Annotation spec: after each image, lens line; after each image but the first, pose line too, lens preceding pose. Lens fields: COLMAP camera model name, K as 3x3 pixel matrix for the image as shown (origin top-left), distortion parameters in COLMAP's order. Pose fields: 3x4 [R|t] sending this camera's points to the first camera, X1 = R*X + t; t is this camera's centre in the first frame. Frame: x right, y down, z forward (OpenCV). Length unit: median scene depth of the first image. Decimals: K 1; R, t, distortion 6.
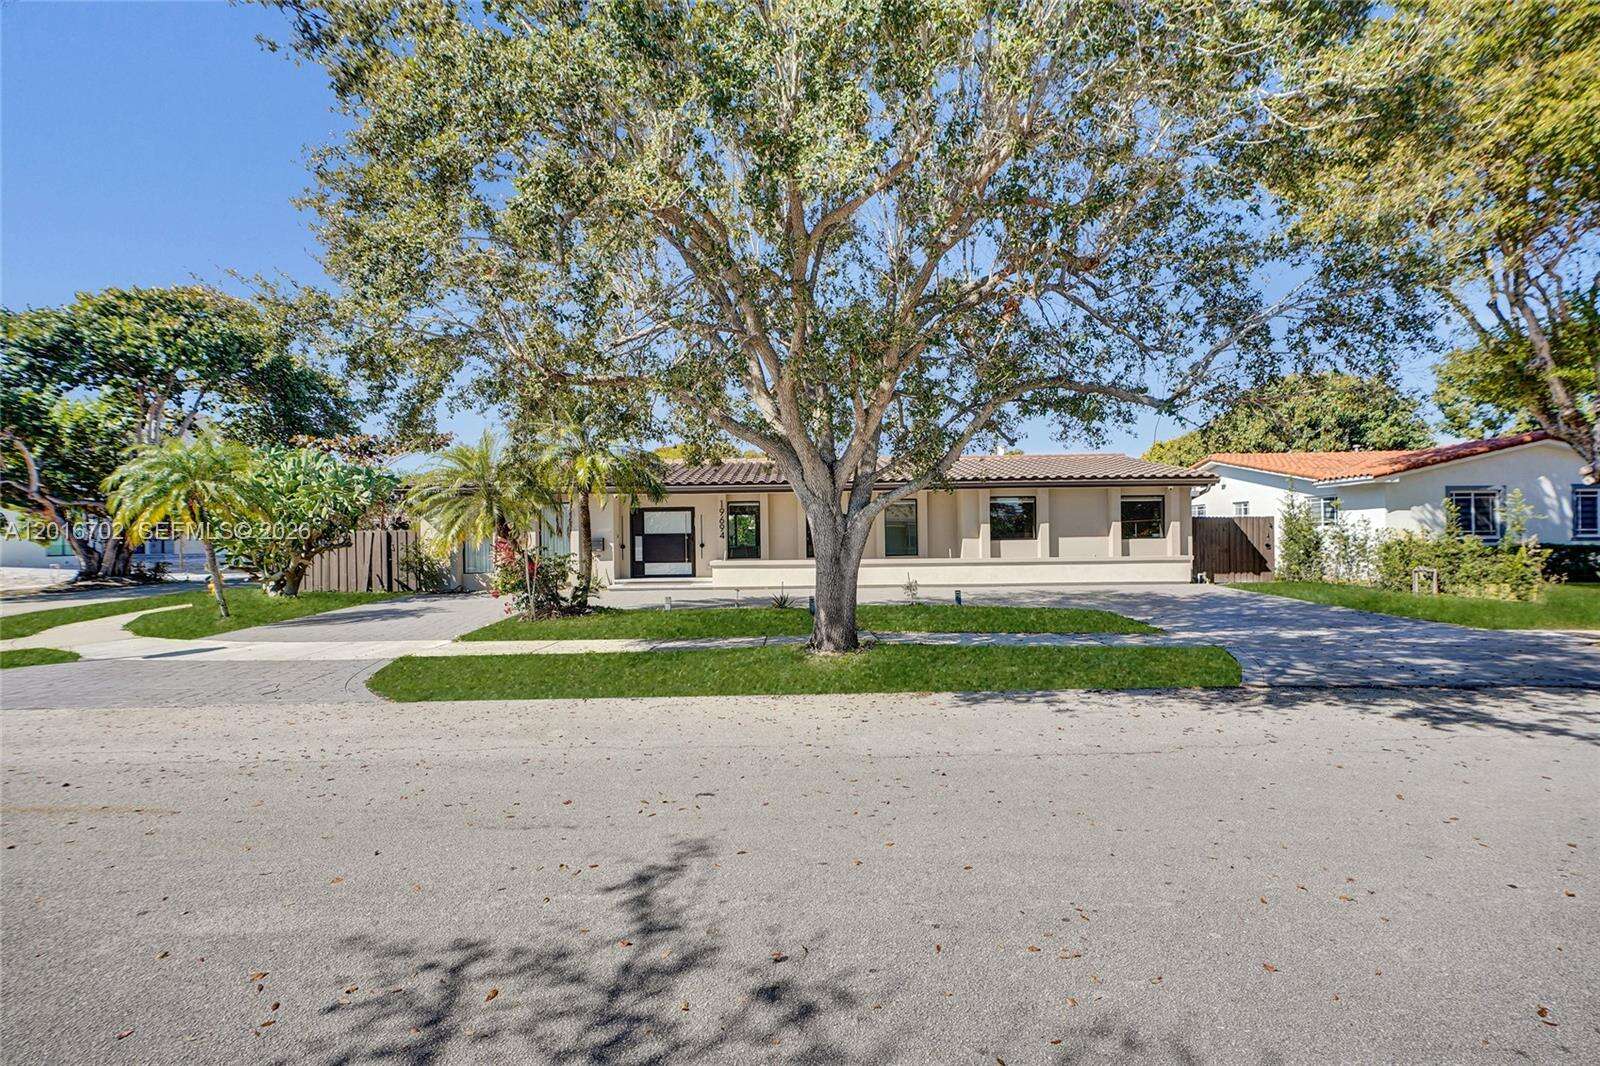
lens RADIAL K [[704.2, 0, 799.5], [0, 704.2, 533.9], [0, 0, 1]] dist [-0.004476, 0.001754]
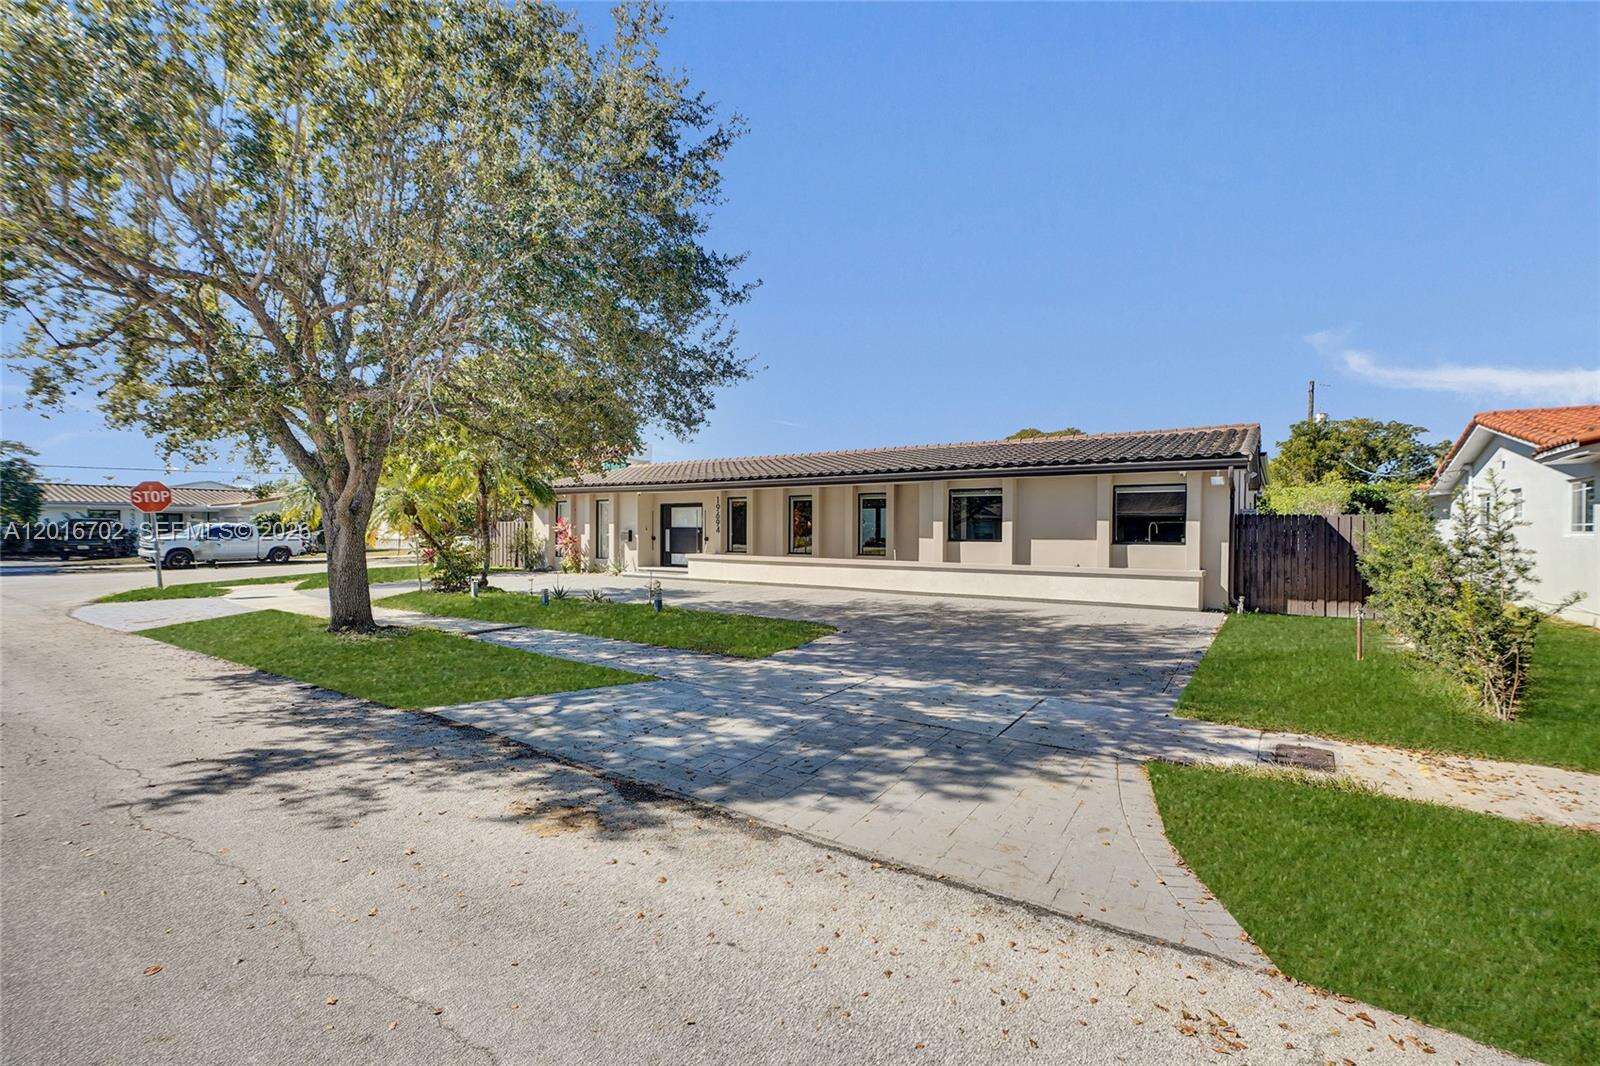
lens RADIAL K [[704.2, 0, 802.0], [0, 704.2, 533.0], [0, 0, 1]] dist [-0.004476, 0.001754]
pose [[0.827846, 0.020442, -0.560583, 0.580506], [-0.015168, 0.999786, 0.014057, -0.009745], [0.560751, -0.003134, 0.827979, 0.197499]]
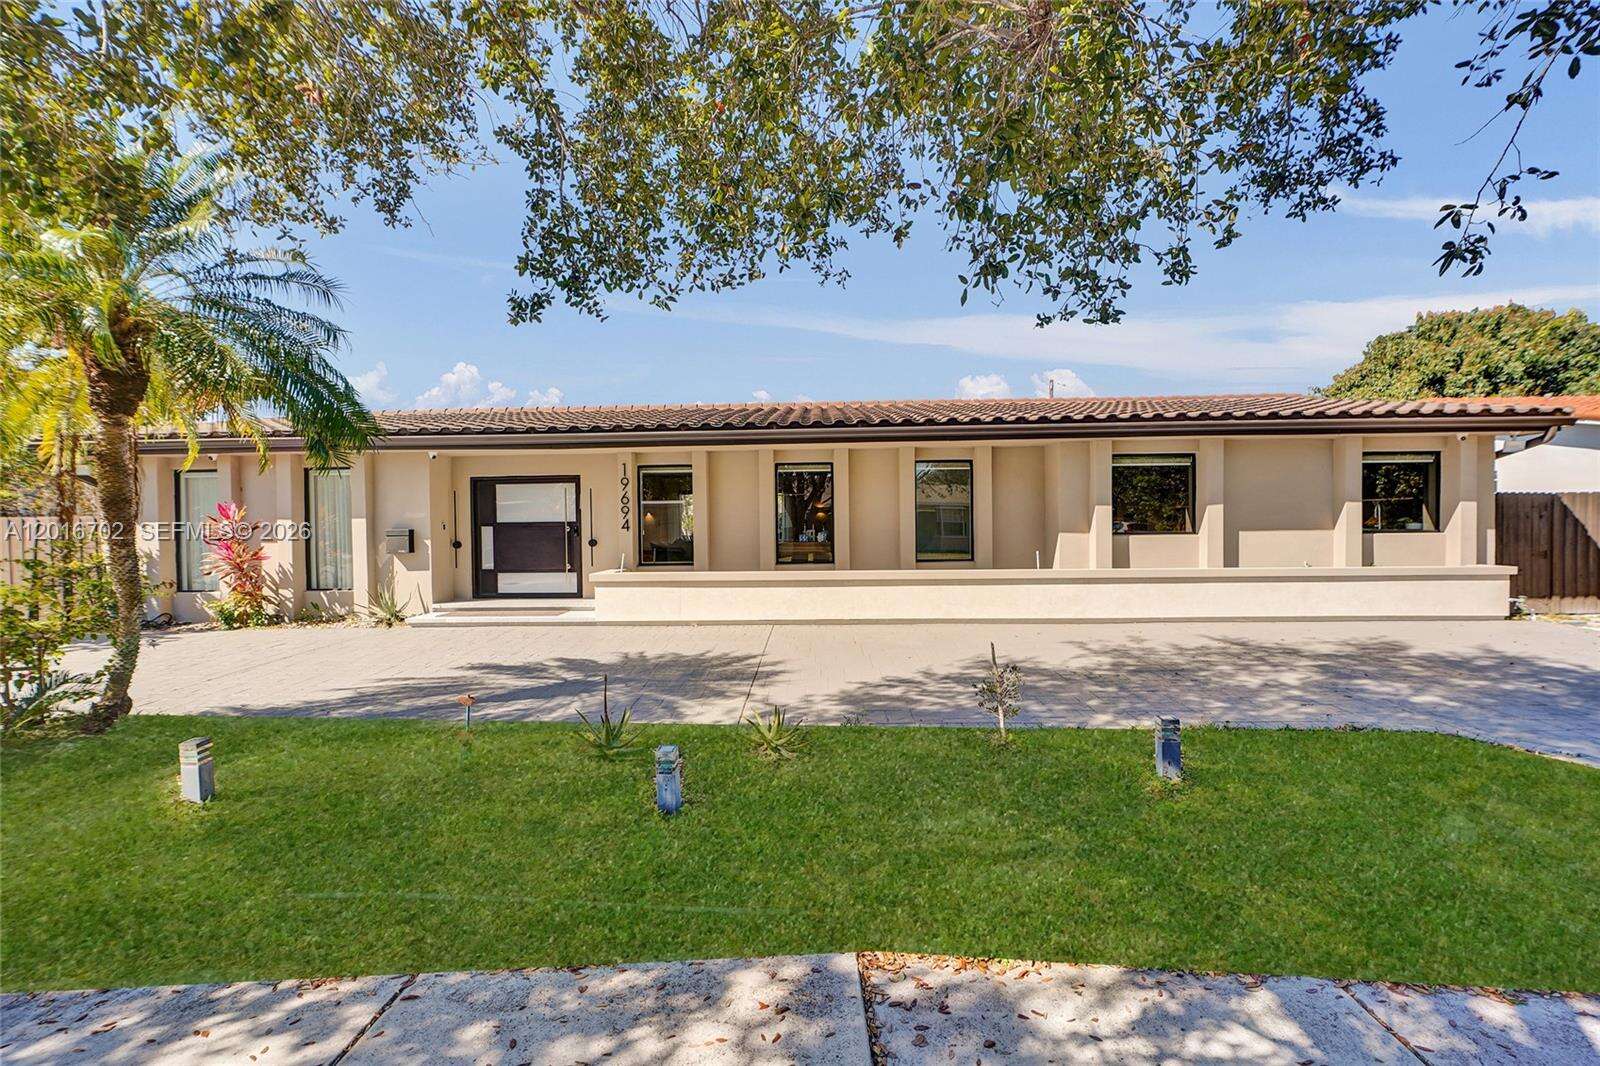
lens RADIAL K [[704.2, 0, 793.8], [0, 704.2, 534.9], [0, 0, 1]] dist [-0.004476, 0.001754]
pose [[0.999324, 0.001599, -0.036740, 0.045715], [-0.000837, 0.999784, 0.020748, -0.002319], [0.036765, -0.020703, 0.999109, 0.435707]]
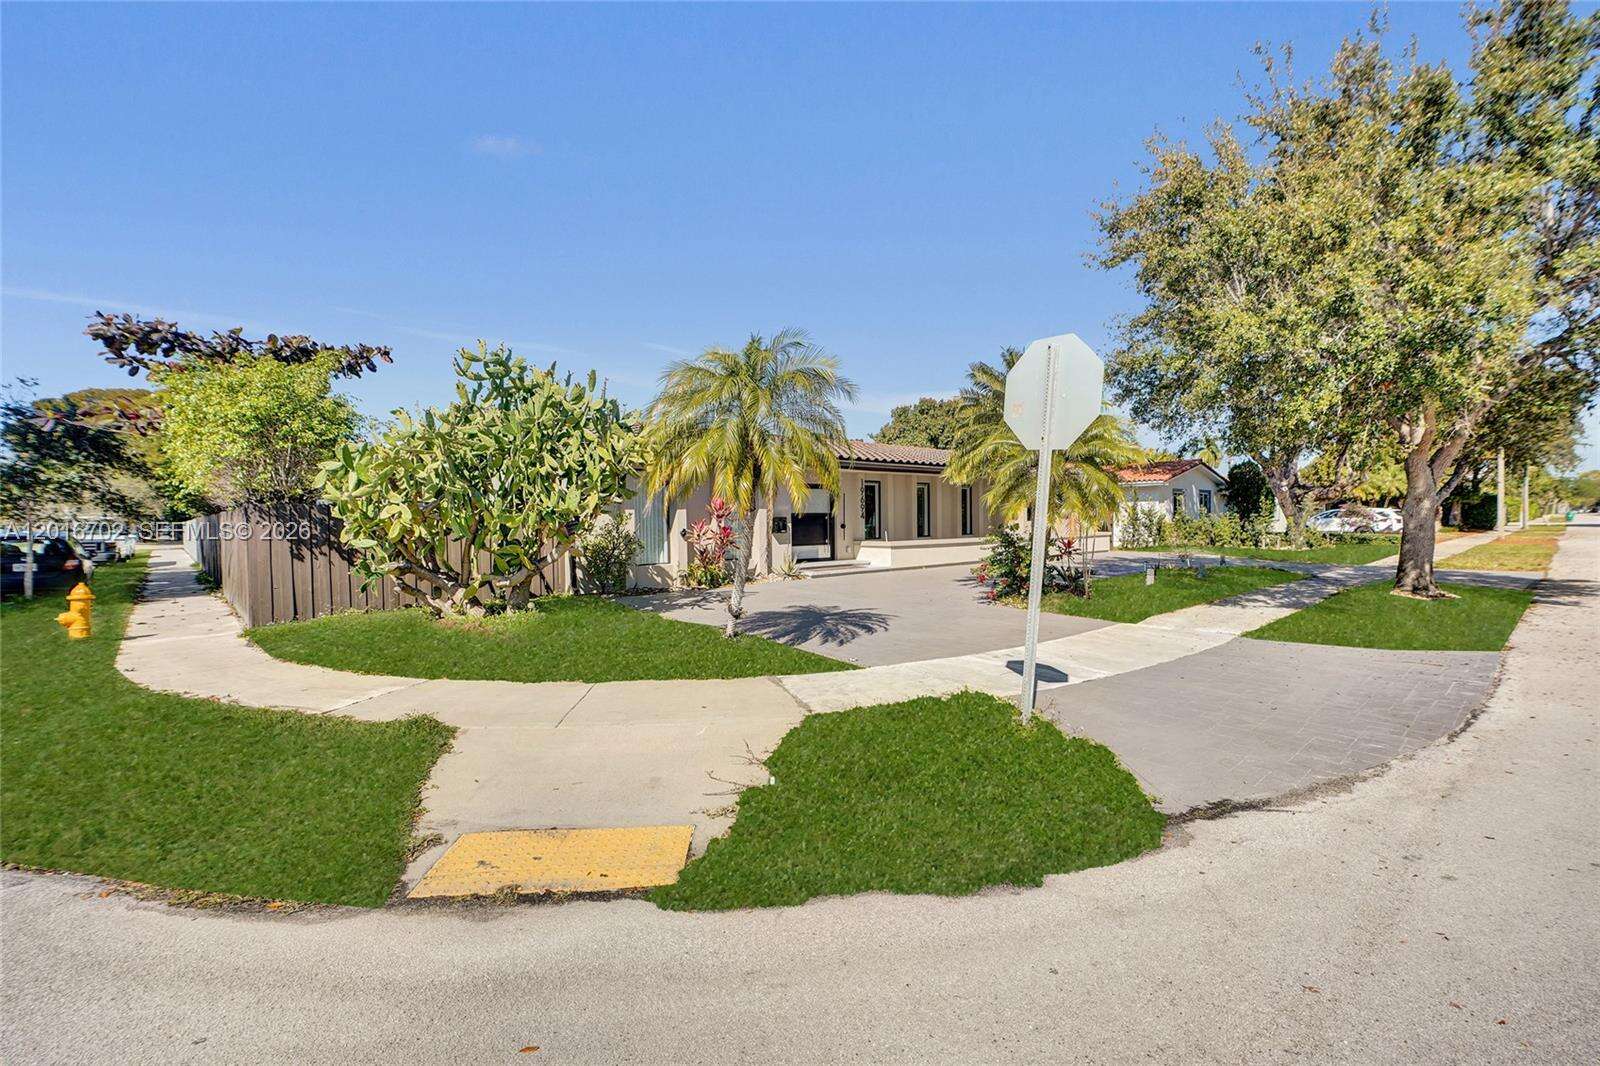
lens RADIAL K [[704.2, 0, 804.1], [0, 704.2, 537.4], [0, 0, 1]] dist [-0.004476, 0.001754]
pose [[0.735689, -0.014096, 0.677173, -0.816077], [-0.000384, 0.999775, 0.021228, 0.011601], [-0.677320, -0.015877, 0.735518, 0.341879]]
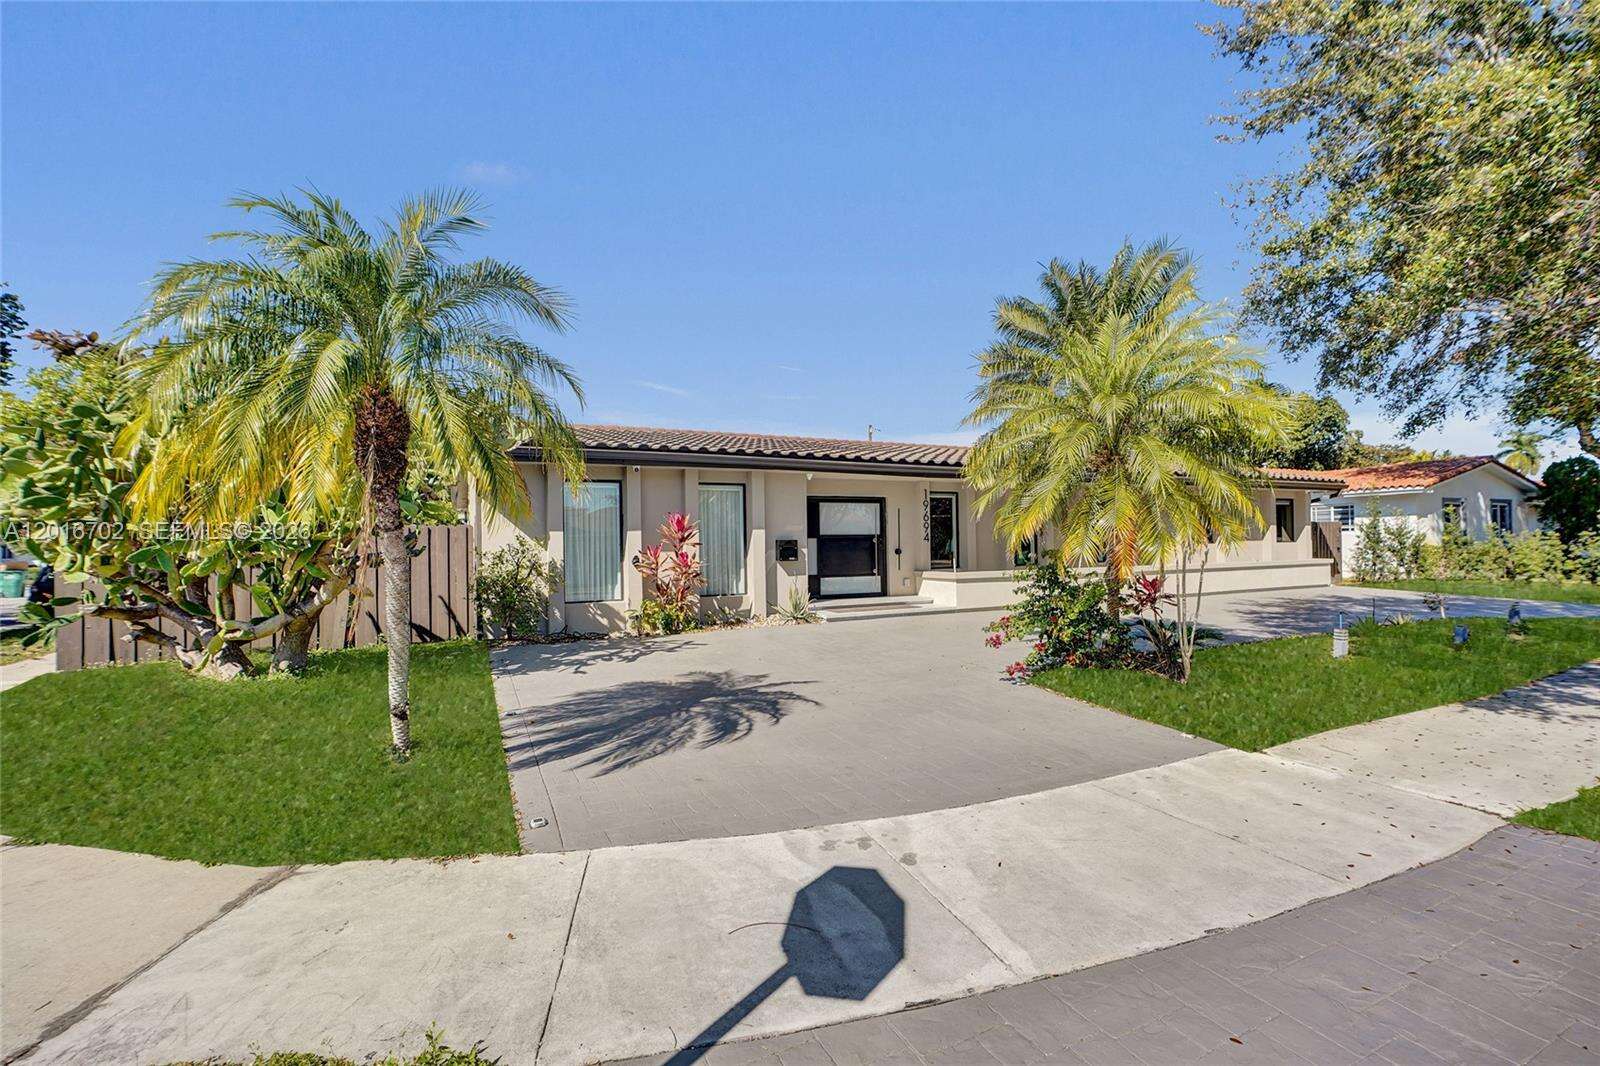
lens RADIAL K [[704.2, 0, 803.2], [0, 704.2, 532.9], [0, 0, 1]] dist [-0.004476, 0.001754]
pose [[0.893604, 0.007132, 0.448800, -0.547286], [0.001158, 0.999834, -0.018193, 0.010590], [-0.448855, 0.016777, 0.893447, 0.402755]]
